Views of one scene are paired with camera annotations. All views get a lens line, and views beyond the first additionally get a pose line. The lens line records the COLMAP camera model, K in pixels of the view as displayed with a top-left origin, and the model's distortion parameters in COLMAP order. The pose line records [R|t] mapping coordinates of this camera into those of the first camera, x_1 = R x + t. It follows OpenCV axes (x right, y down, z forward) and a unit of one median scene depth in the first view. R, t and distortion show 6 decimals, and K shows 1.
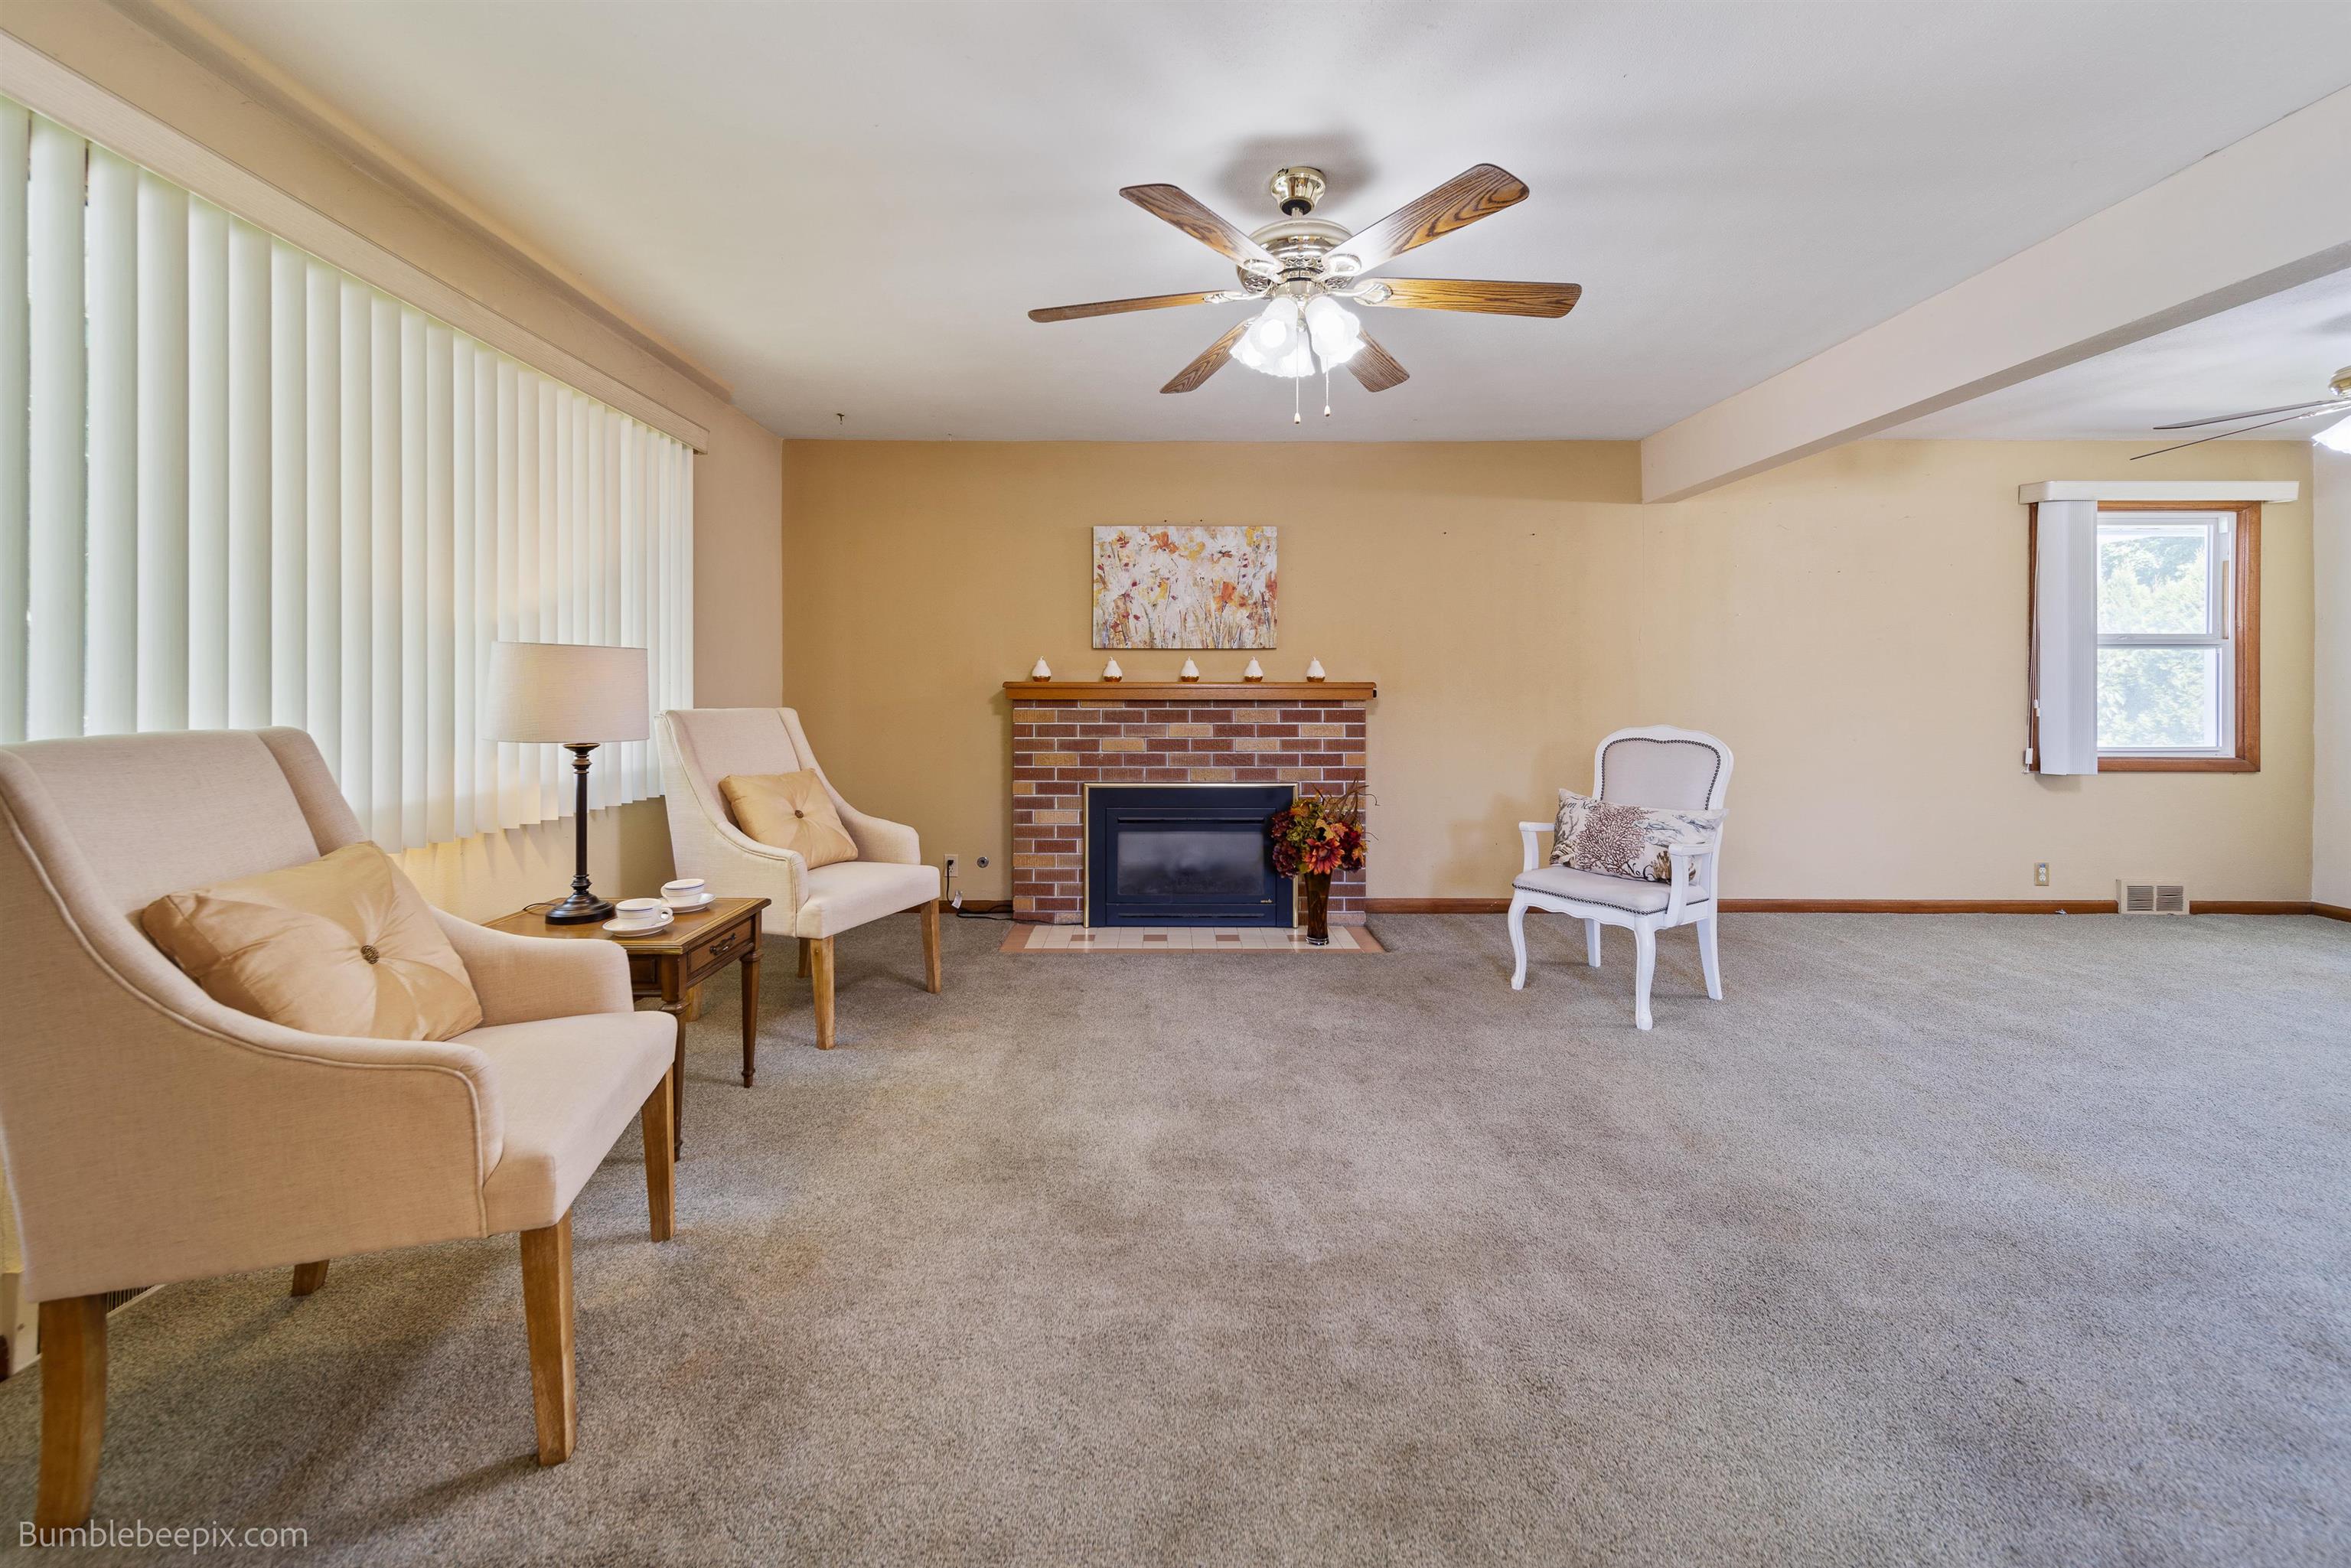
lens RADIAL K [[909.5, 0, 1159.4], [0, 909.5, 682.7], [0, 0, 1]] dist [0.002980, 0.000265]
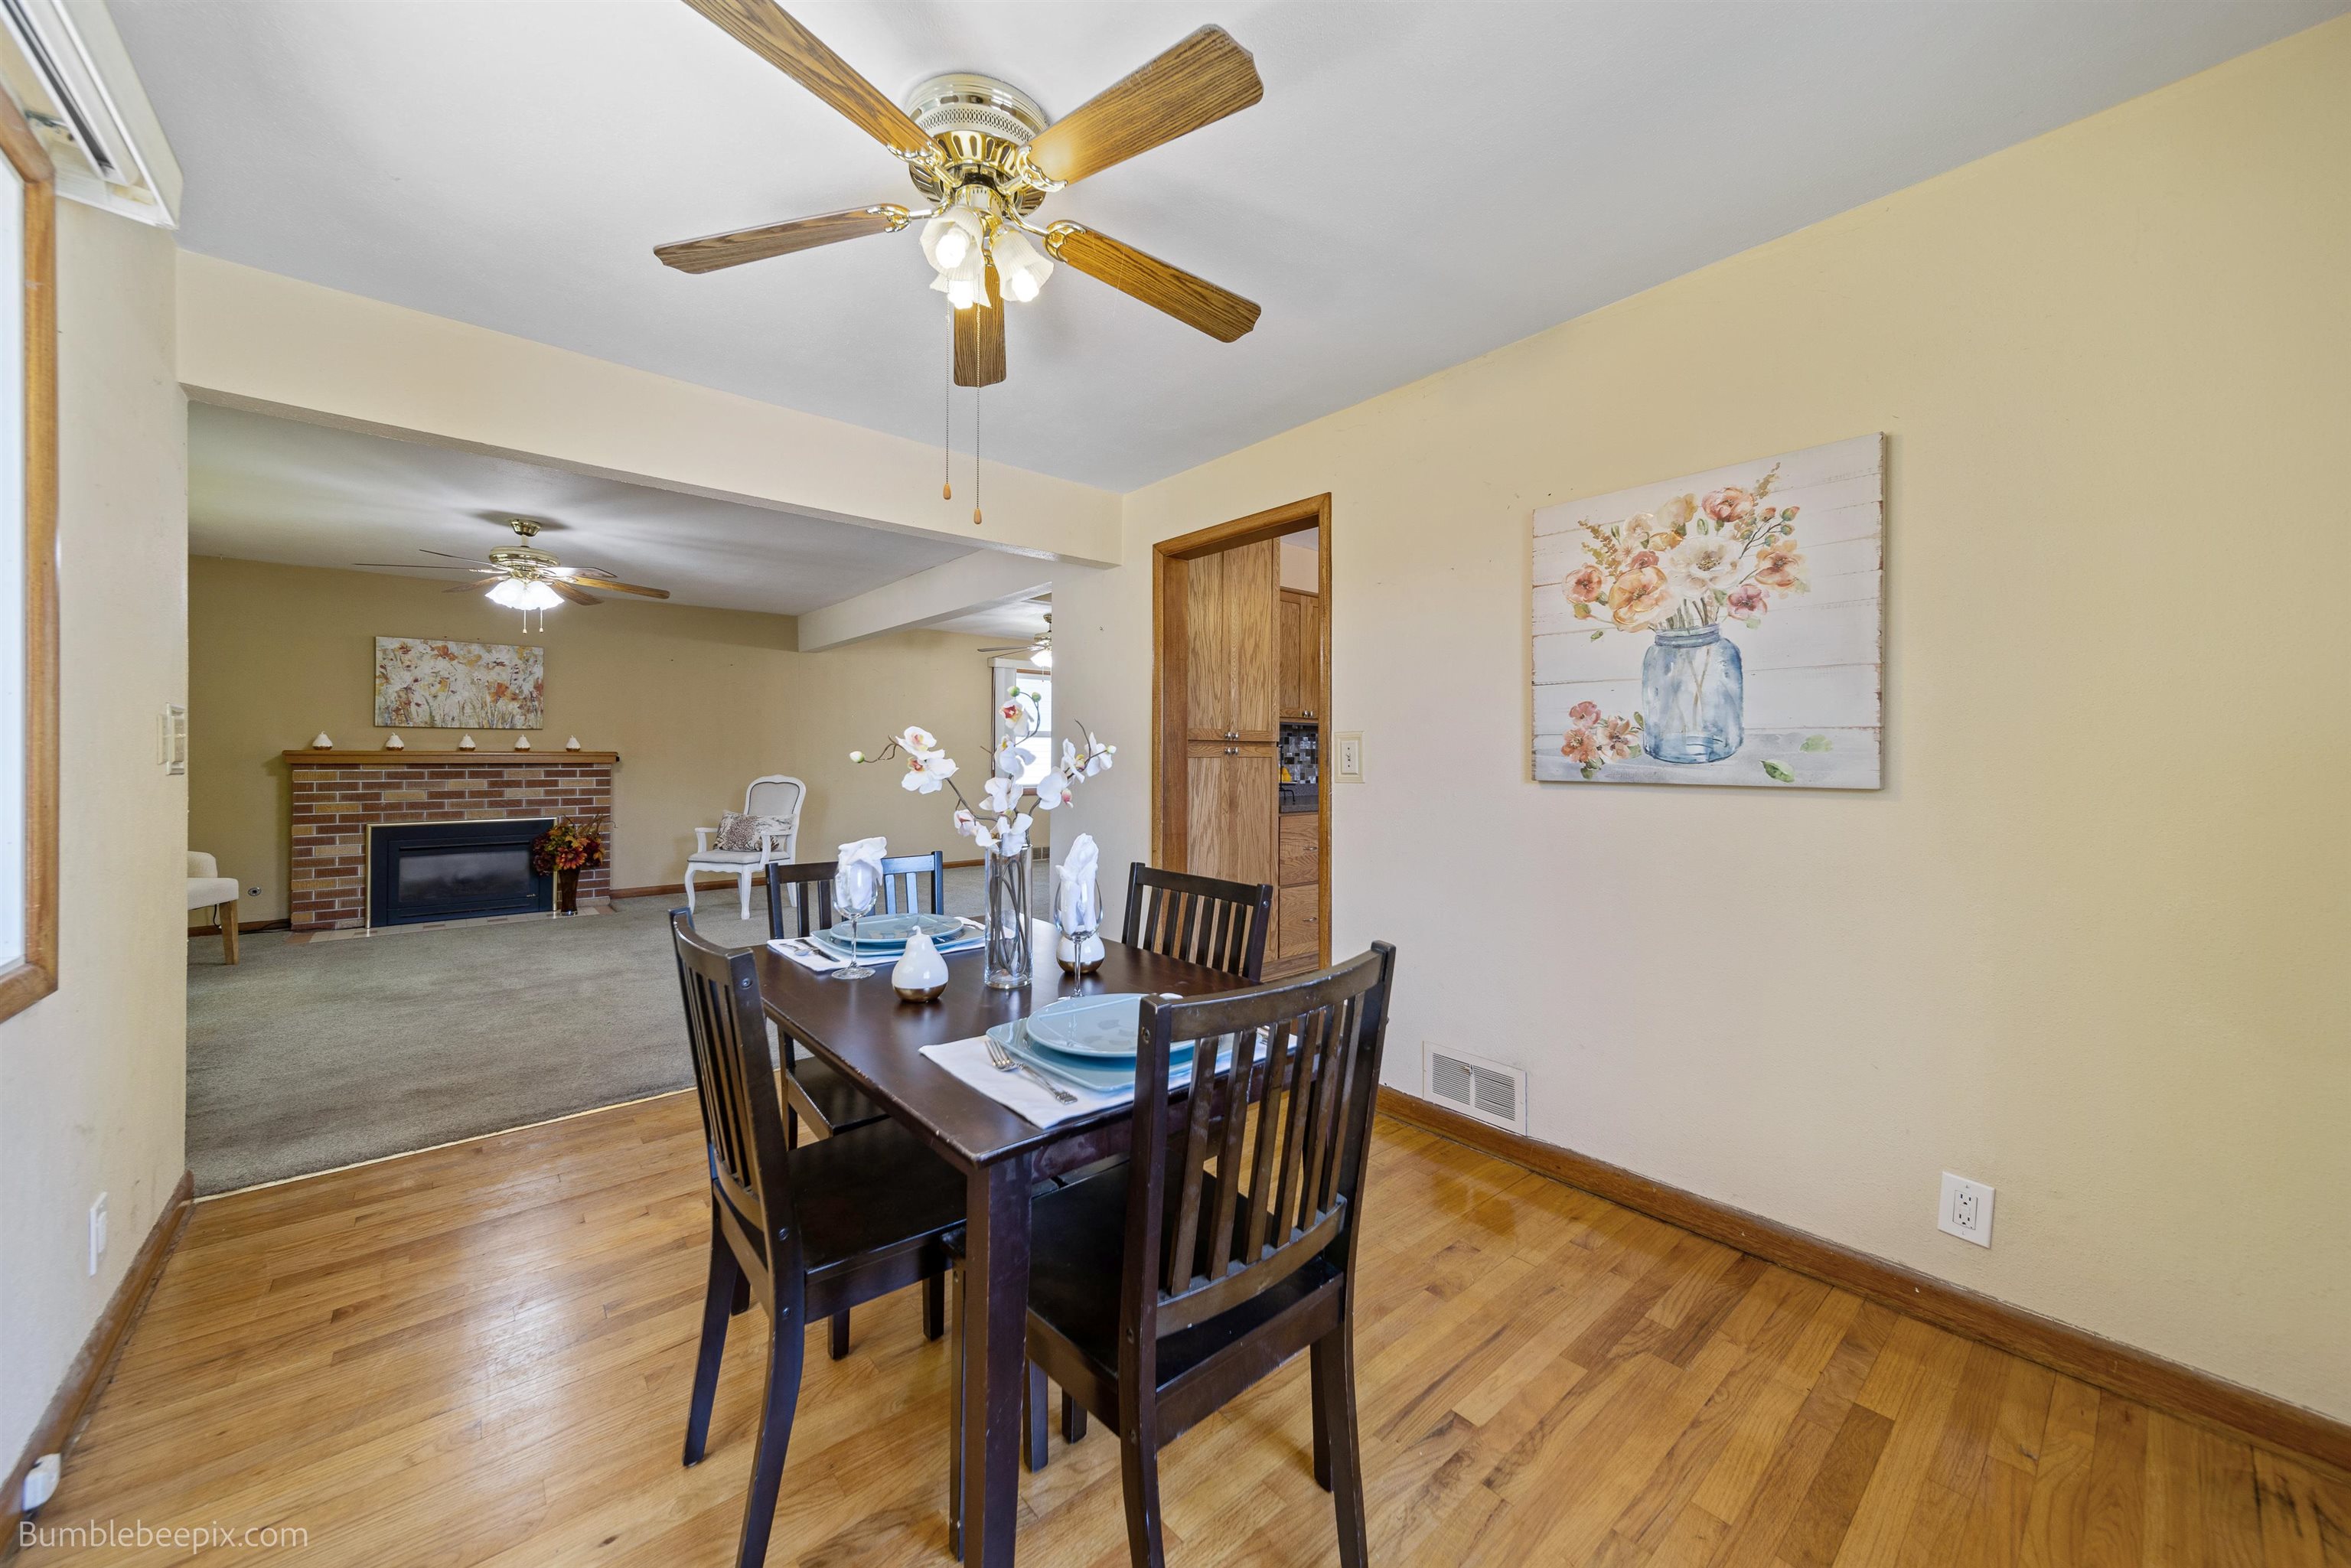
lens RADIAL K [[885.5, 0, 1193.5], [0, 885.5, 752.1], [0, 0, 1]] dist [0.006110, 0.000242]
pose [[0.761199, 0.004876, 0.648500, -0.004400], [-0.005918, 0.999982, -0.000573, -0.005360], [-0.648491, -0.003402, 0.761215, -0.839563]]
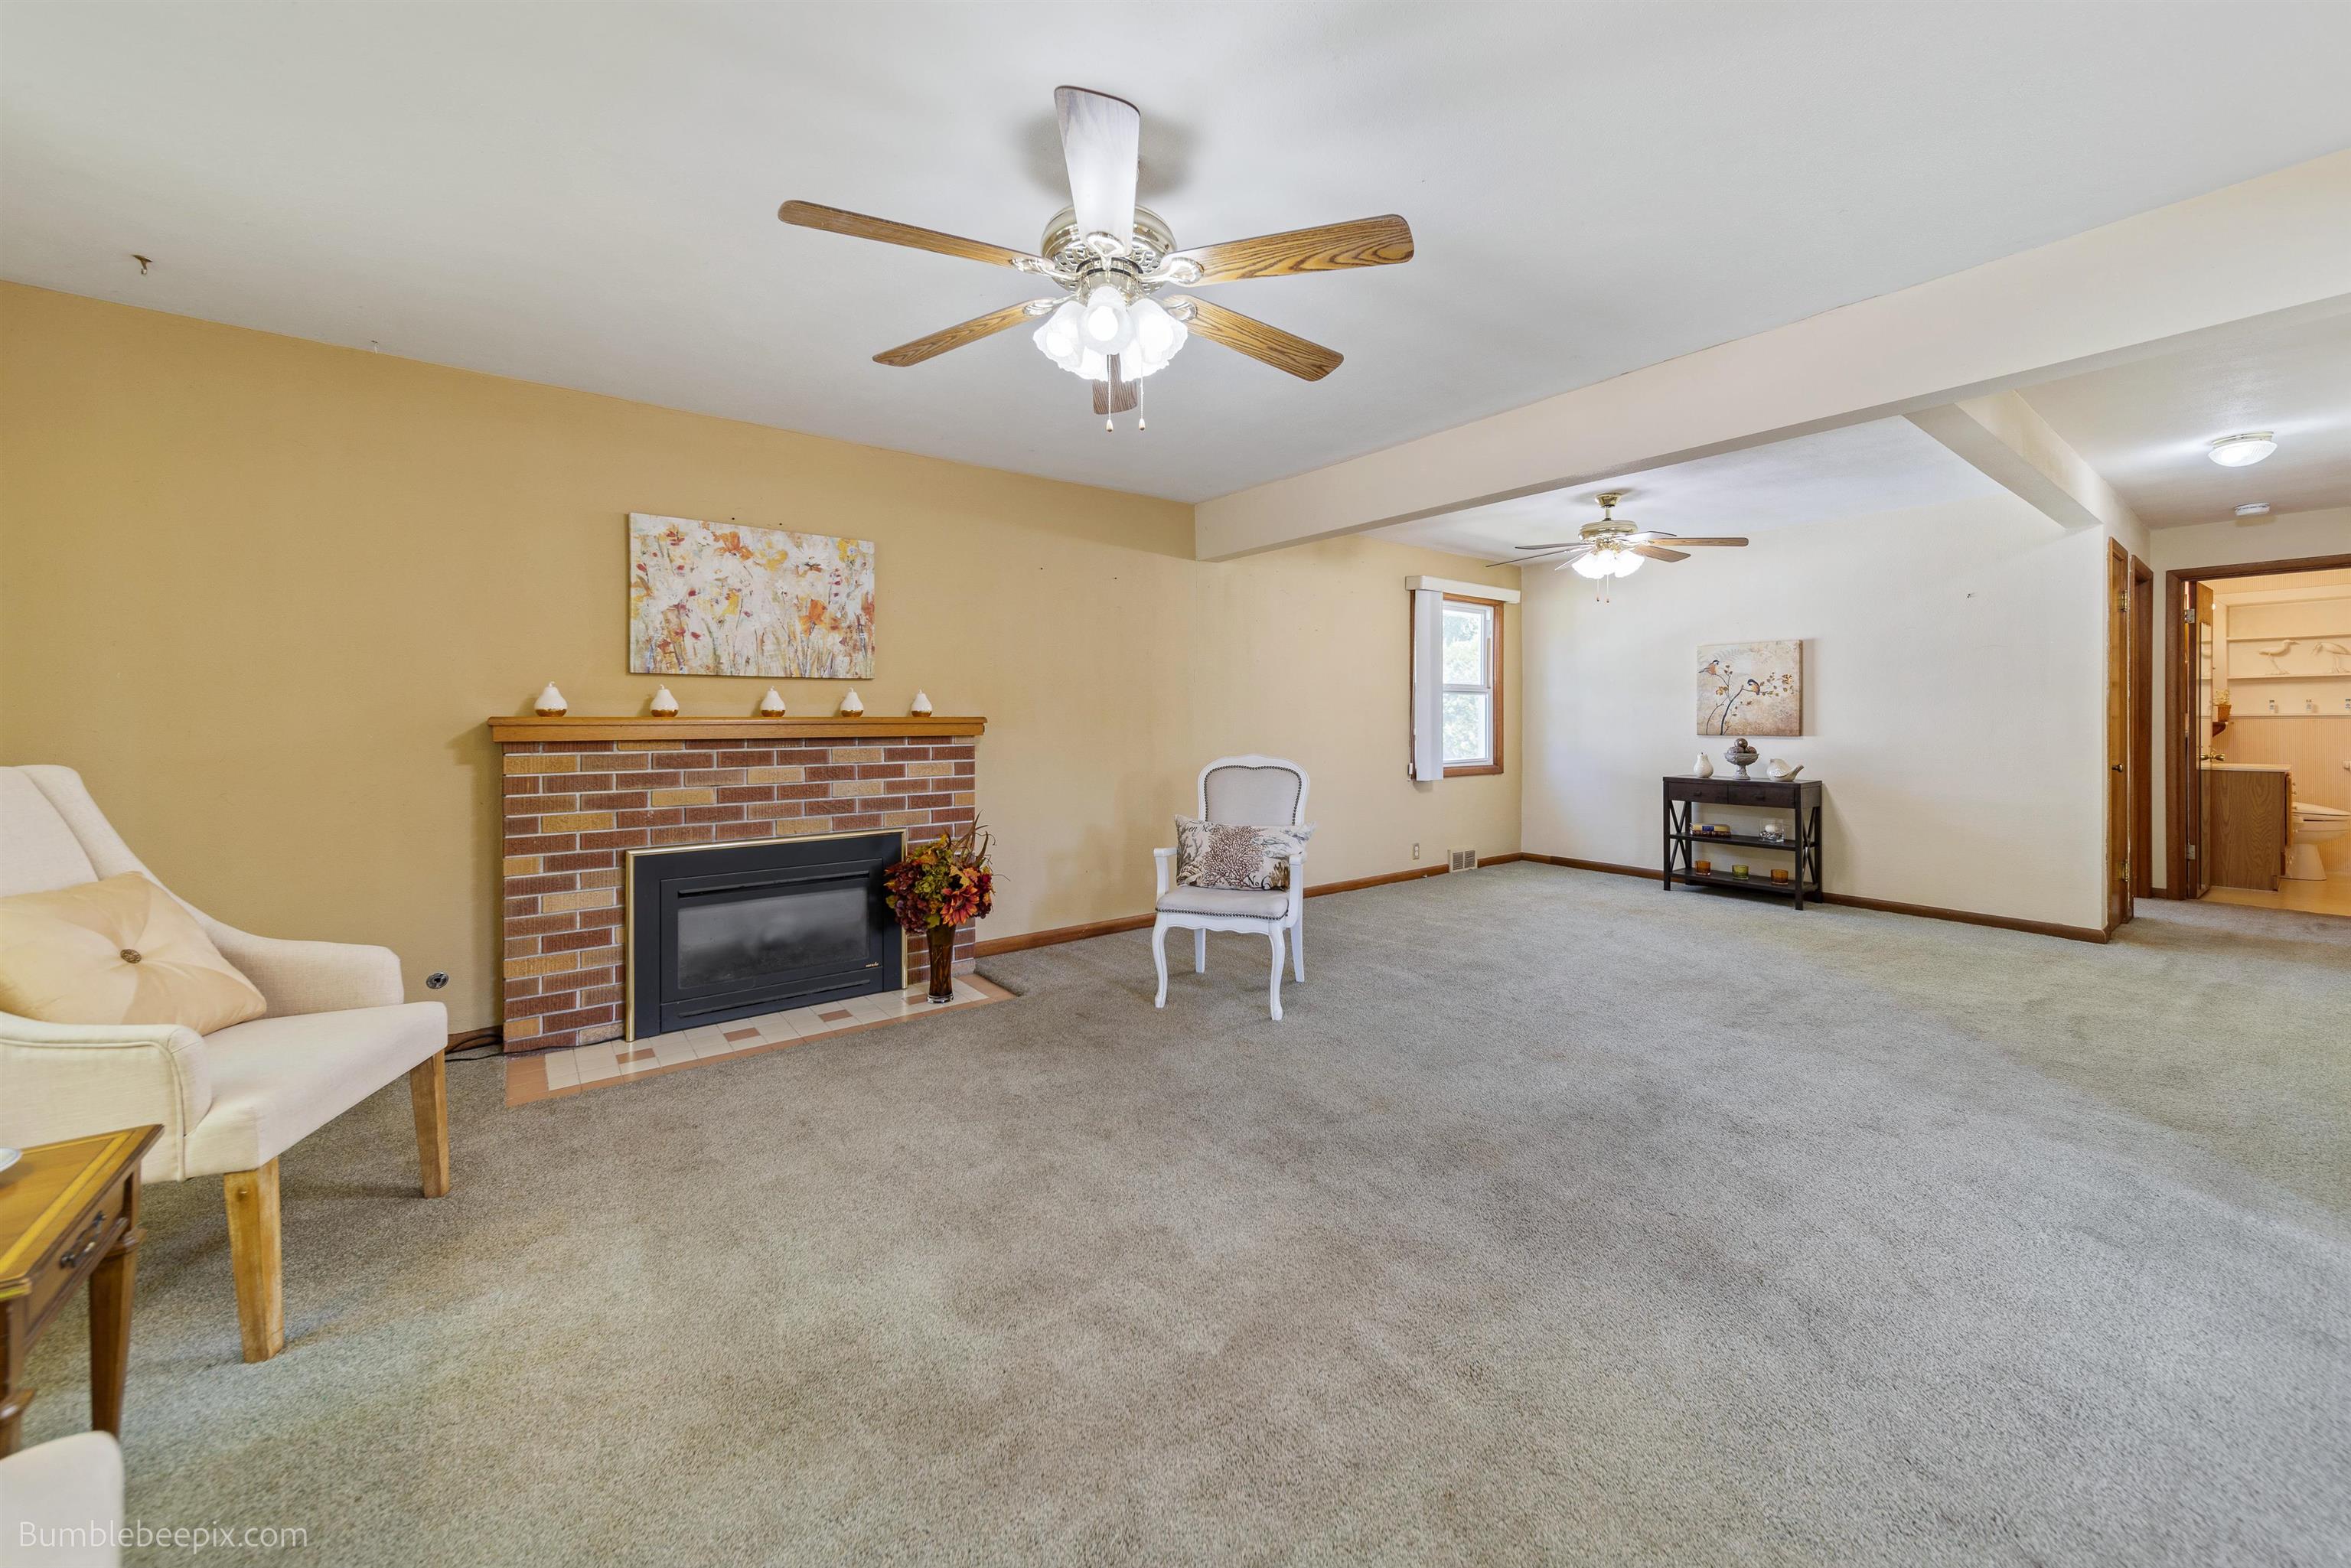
lens RADIAL K [[885.5, 0, 1186.6], [0, 885.5, 717.5], [0, 0, 1]] dist [0.006110, 0.000242]
pose [[0.788976, -0.001644, 0.614422, -0.167955], [0.000967, 0.999999, 0.001433, -0.000915], [-0.614423, -0.000536, 0.788976, 0.131285]]
